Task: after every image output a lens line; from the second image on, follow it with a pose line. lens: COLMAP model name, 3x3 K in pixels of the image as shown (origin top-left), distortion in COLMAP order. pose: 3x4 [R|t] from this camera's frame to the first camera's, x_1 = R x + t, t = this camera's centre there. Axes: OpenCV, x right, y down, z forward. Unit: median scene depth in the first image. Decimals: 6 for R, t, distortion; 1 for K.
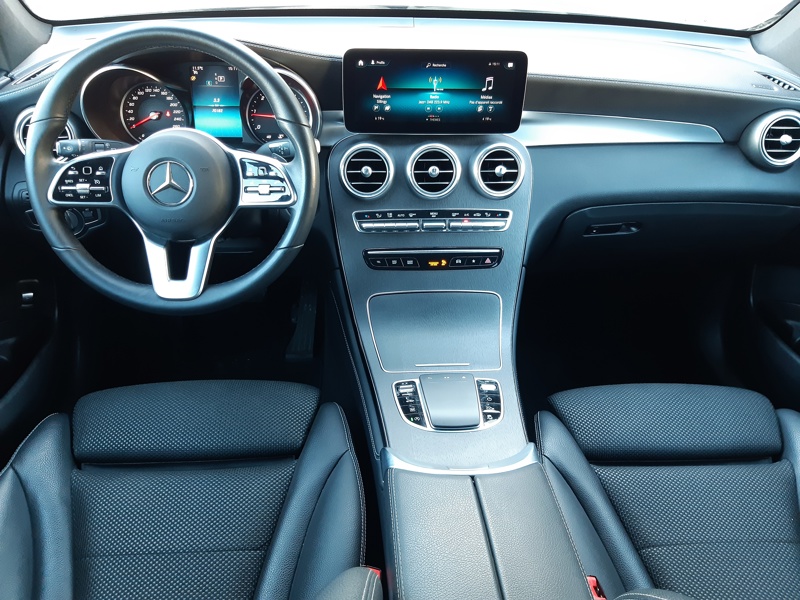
lens RADIAL K [[607.3, 0, 401.8], [0, 607.3, 303.3], [0, 0, 1]] dist [0.005860, -0.039163]
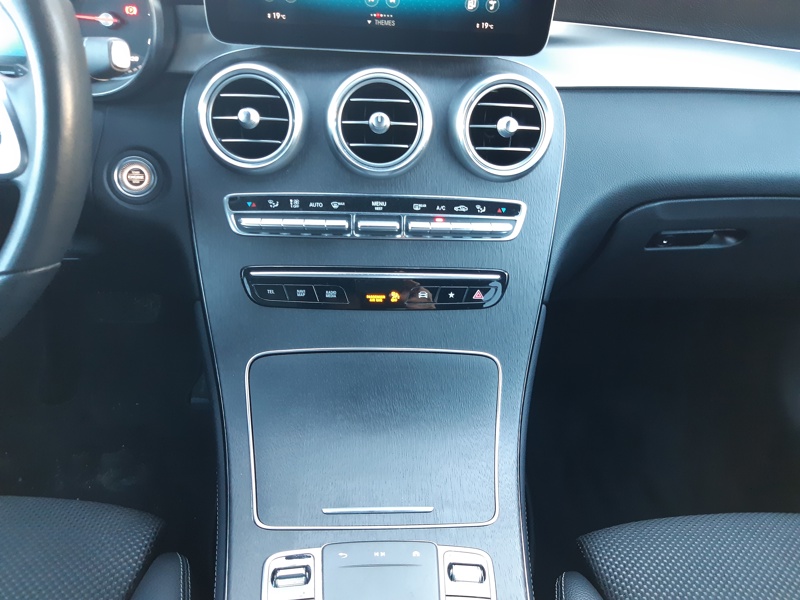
lens RADIAL K [[631.8, 0, 402.5], [0, 631.8, 296.9], [0, 0, 1]] dist [0.018152, -0.038393]
pose [[0.999495, 0.031015, 0.006947, 0.072045], [-0.031042, 0.999511, 0.003774, -0.069155], [-0.006827, -0.003987, 0.999969, 0.449184]]
